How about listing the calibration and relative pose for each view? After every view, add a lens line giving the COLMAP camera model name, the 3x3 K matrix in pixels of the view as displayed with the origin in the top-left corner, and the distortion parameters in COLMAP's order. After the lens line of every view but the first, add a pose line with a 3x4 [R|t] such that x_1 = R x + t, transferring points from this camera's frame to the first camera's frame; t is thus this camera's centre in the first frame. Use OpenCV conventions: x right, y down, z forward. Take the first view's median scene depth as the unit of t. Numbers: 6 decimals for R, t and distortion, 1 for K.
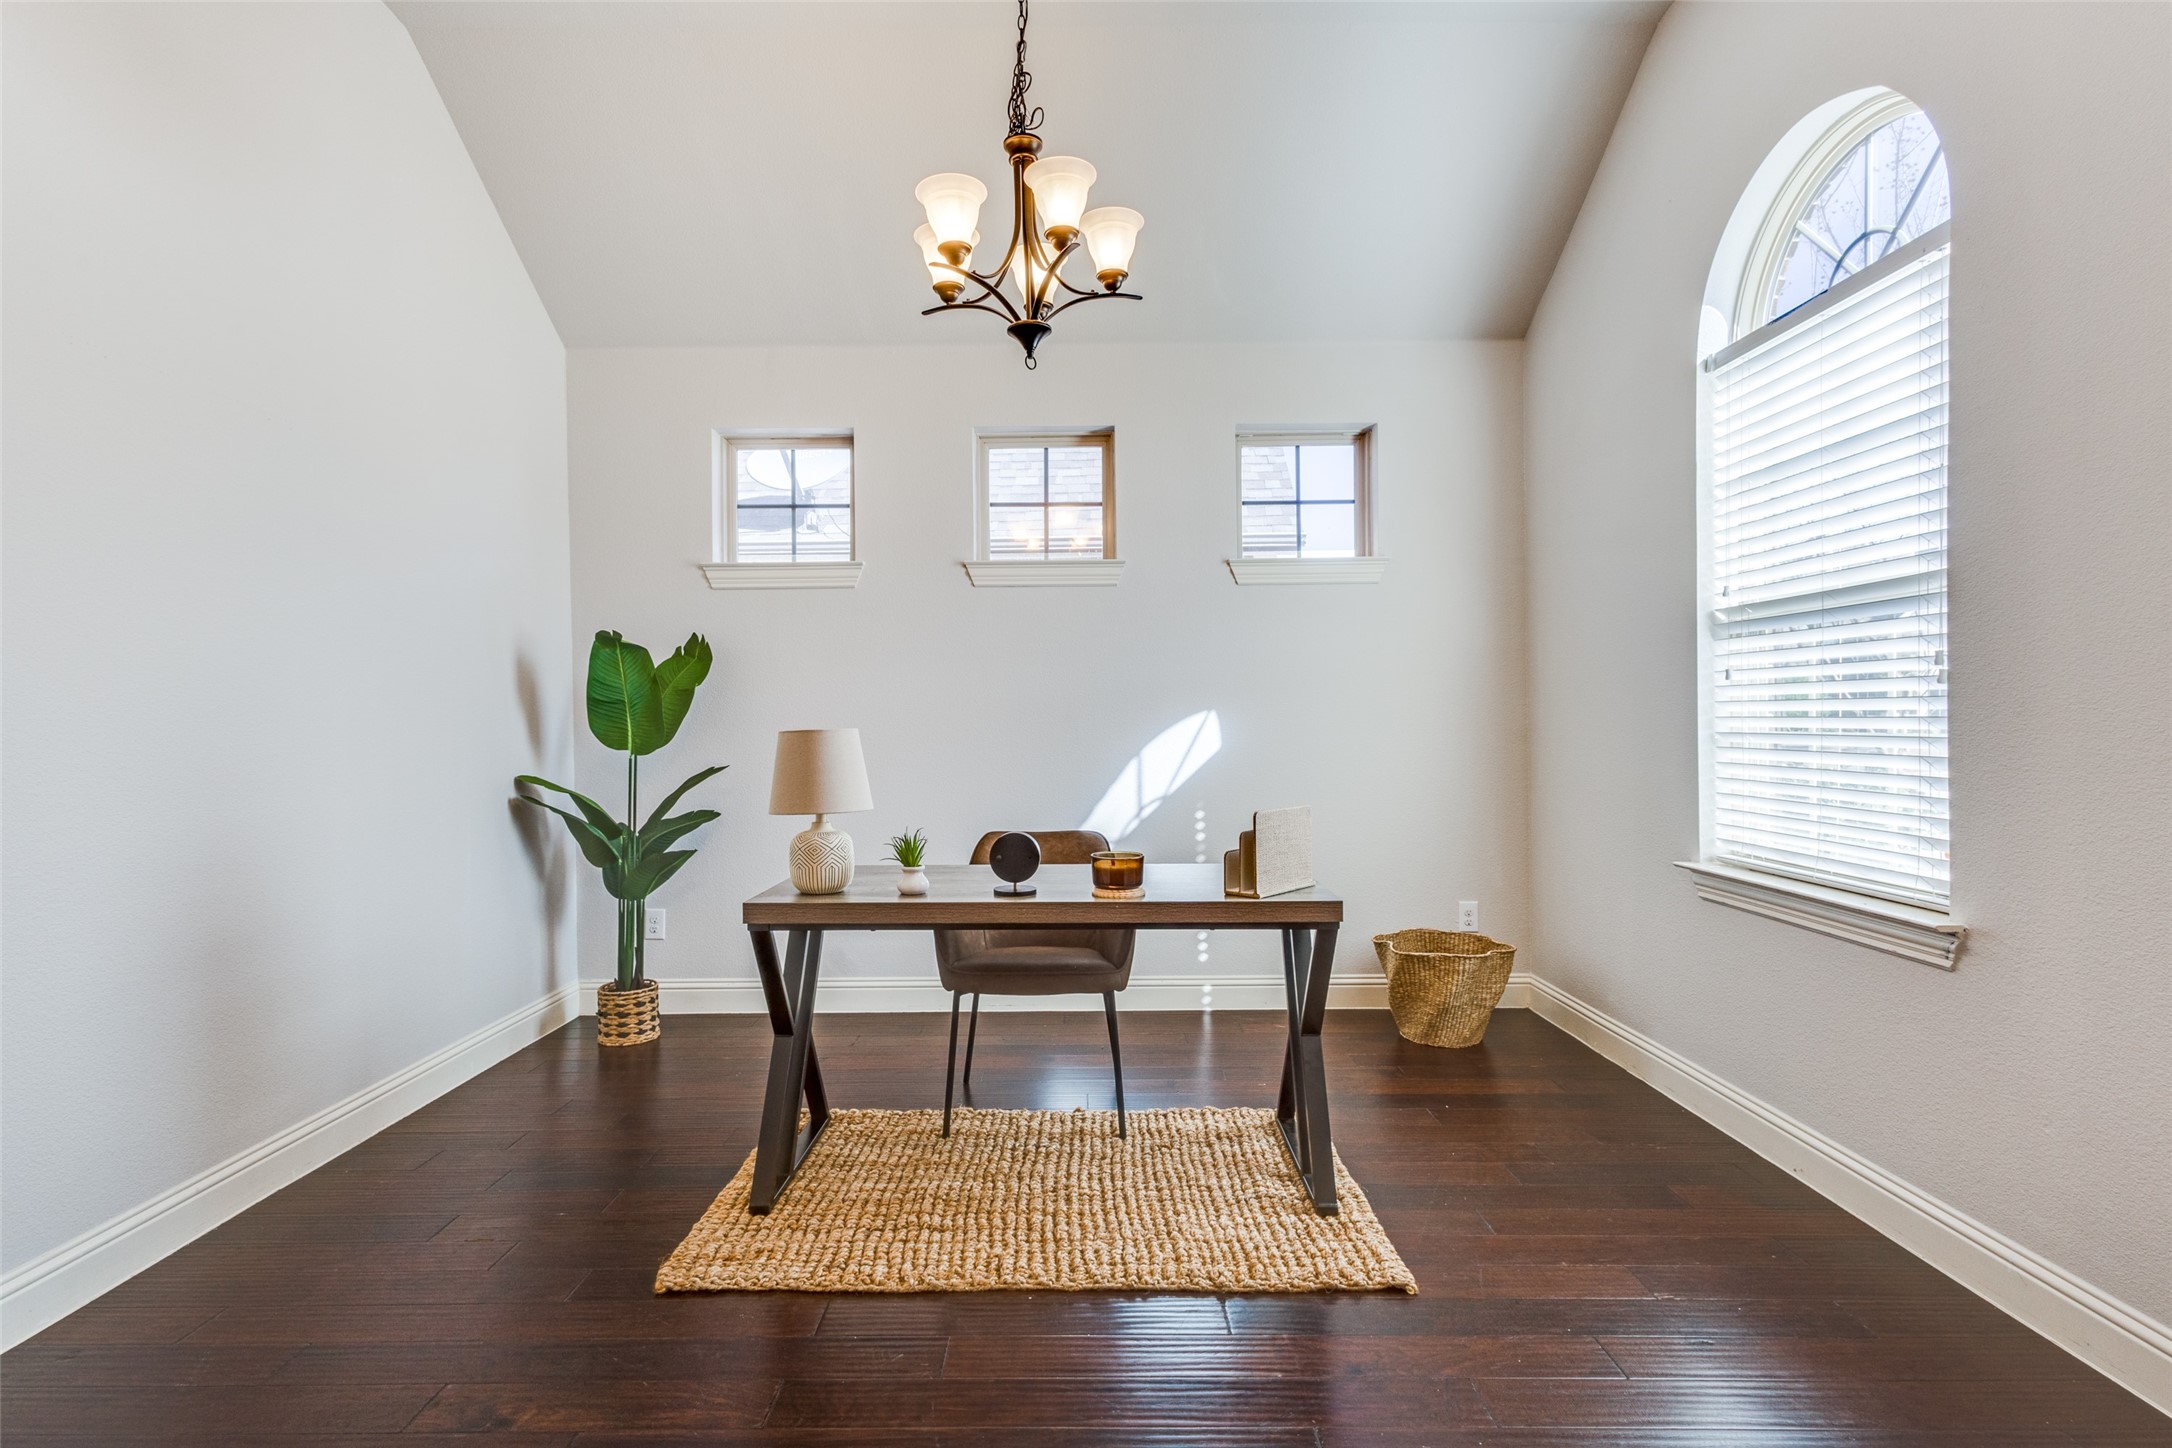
lens RADIAL K [[1035.2, 0, 1073.0], [0, 1035.2, 710.9], [0, 0, 1]] dist [0.006017, 0.000427]
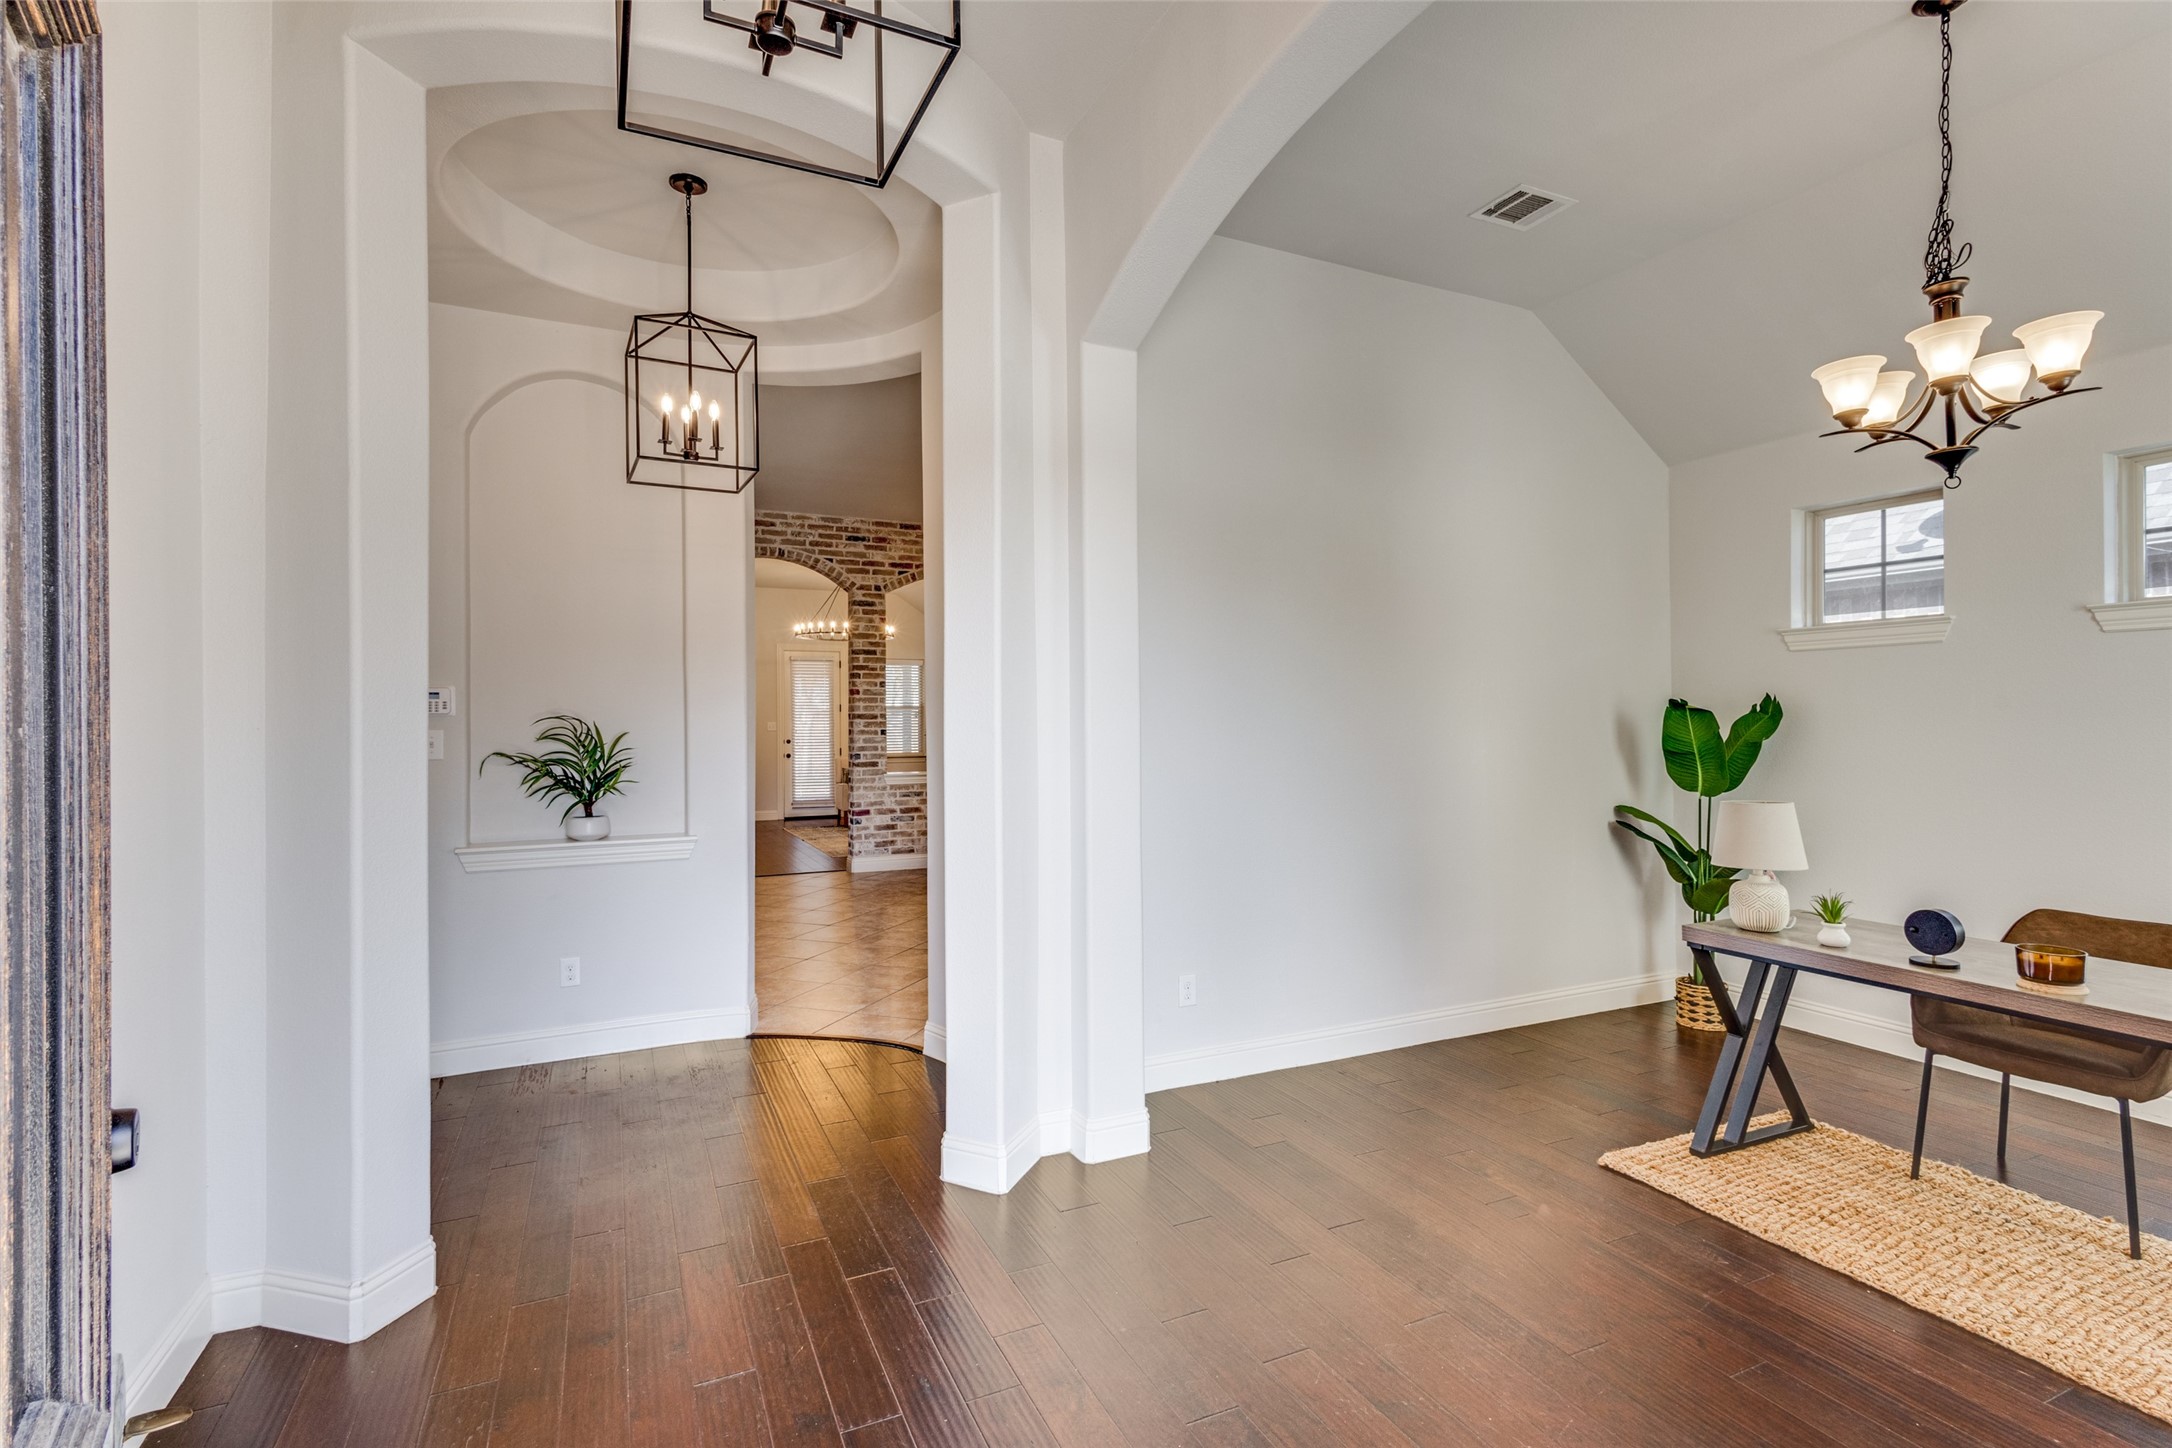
lens RADIAL K [[1035.2, 0, 1073.0], [0, 1035.2, 710.9], [0, 0, 1]] dist [0.006017, 0.000427]
pose [[0.424177, 0.007658, -0.905547, 0.389704], [0.003941, 0.999939, 0.010302, -0.077586], [0.905571, -0.007939, 0.424121, -0.210583]]
